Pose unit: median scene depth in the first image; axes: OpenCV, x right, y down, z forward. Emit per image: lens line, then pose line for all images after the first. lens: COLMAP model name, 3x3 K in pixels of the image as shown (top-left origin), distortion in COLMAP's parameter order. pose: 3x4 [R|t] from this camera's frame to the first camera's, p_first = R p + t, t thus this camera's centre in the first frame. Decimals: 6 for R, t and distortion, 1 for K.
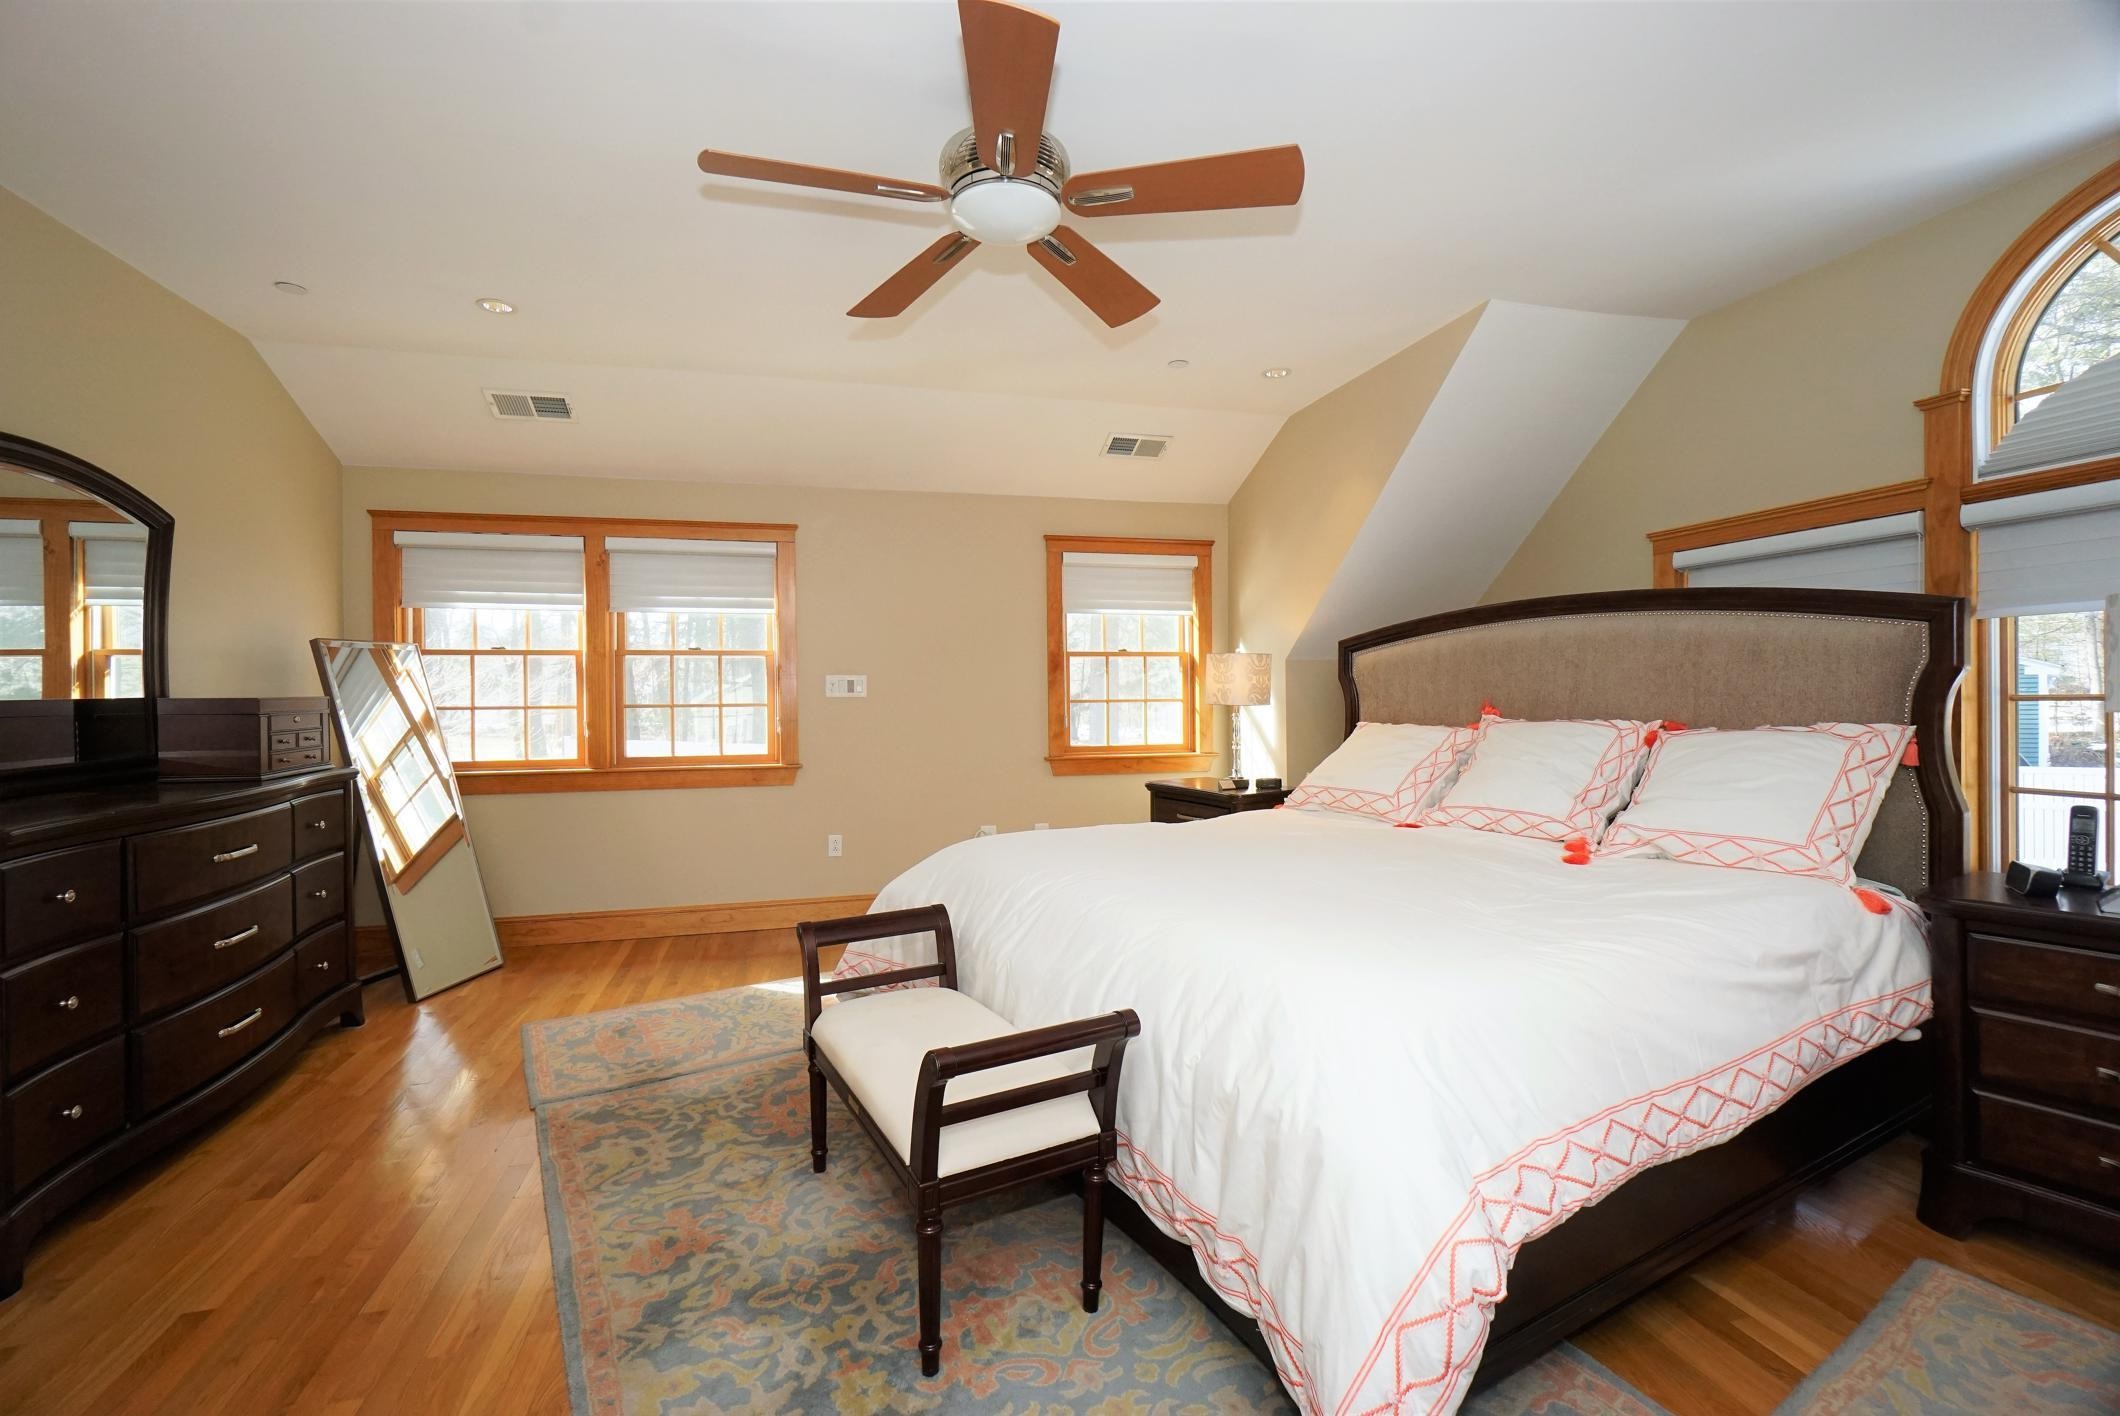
lens RADIAL K [[913.1, 0, 1060.0], [0, 913.1, 708.0], [0, 0, 1]] dist [-0.001376, 0.000103]
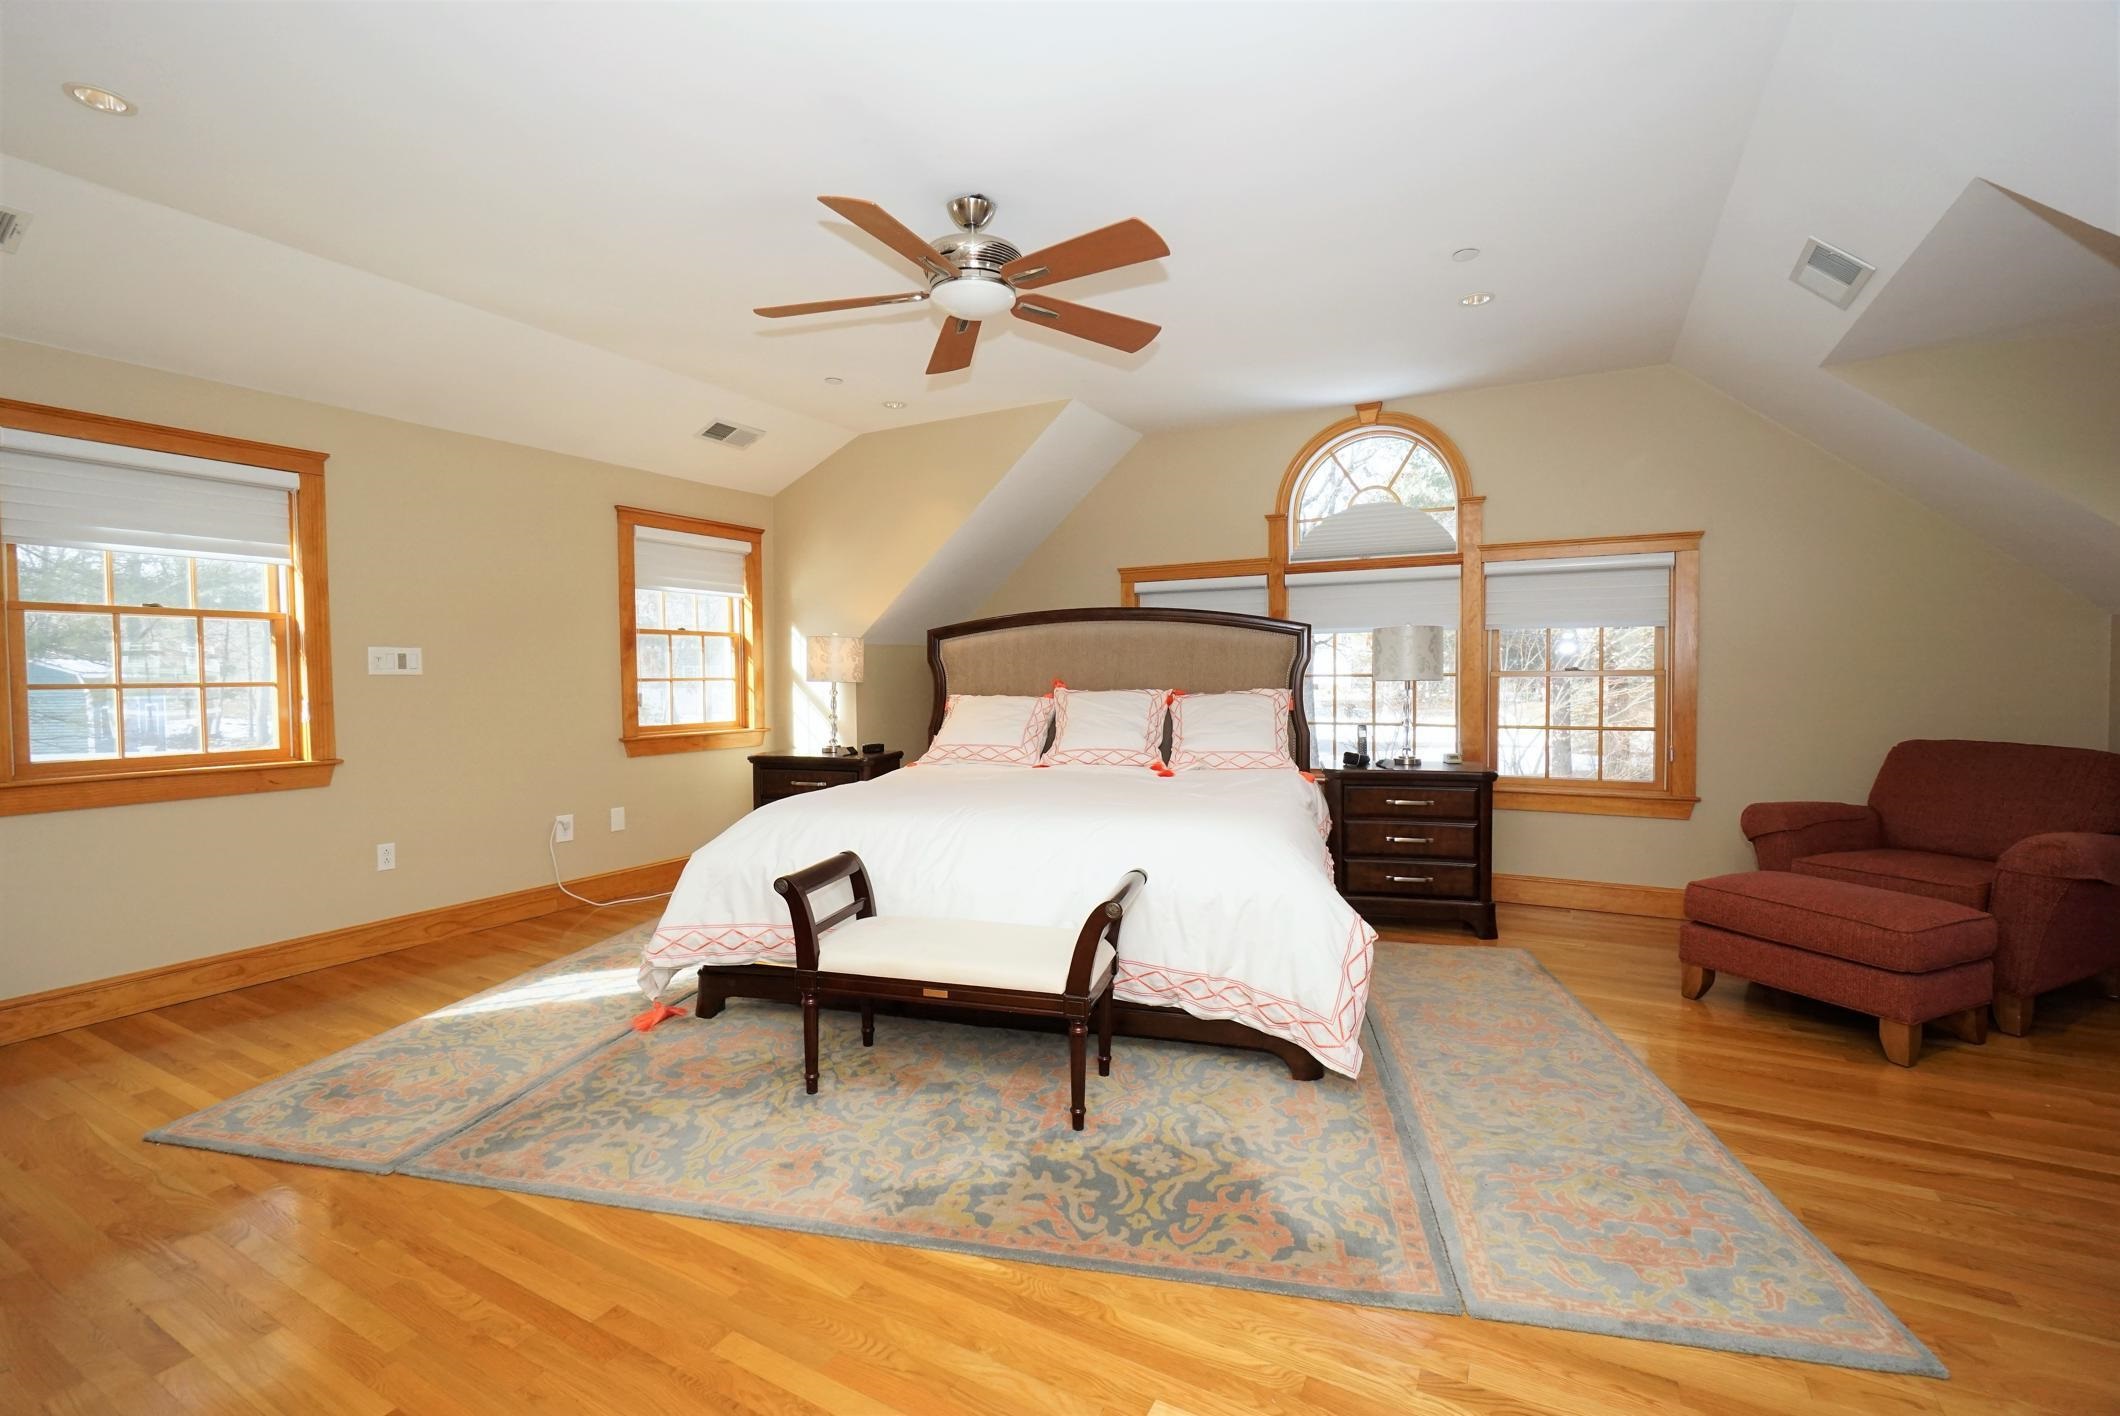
lens RADIAL K [[917.8, 0, 1060.0], [0, 917.8, 708.0], [0, 0, 1]] dist [0.000881, 0.000293]
pose [[0.696026, -0.022767, 0.717656, -0.506002], [0.009411, 0.999701, 0.022588, 0.006430], [-0.717955, -0.008968, 0.696031, -0.001169]]
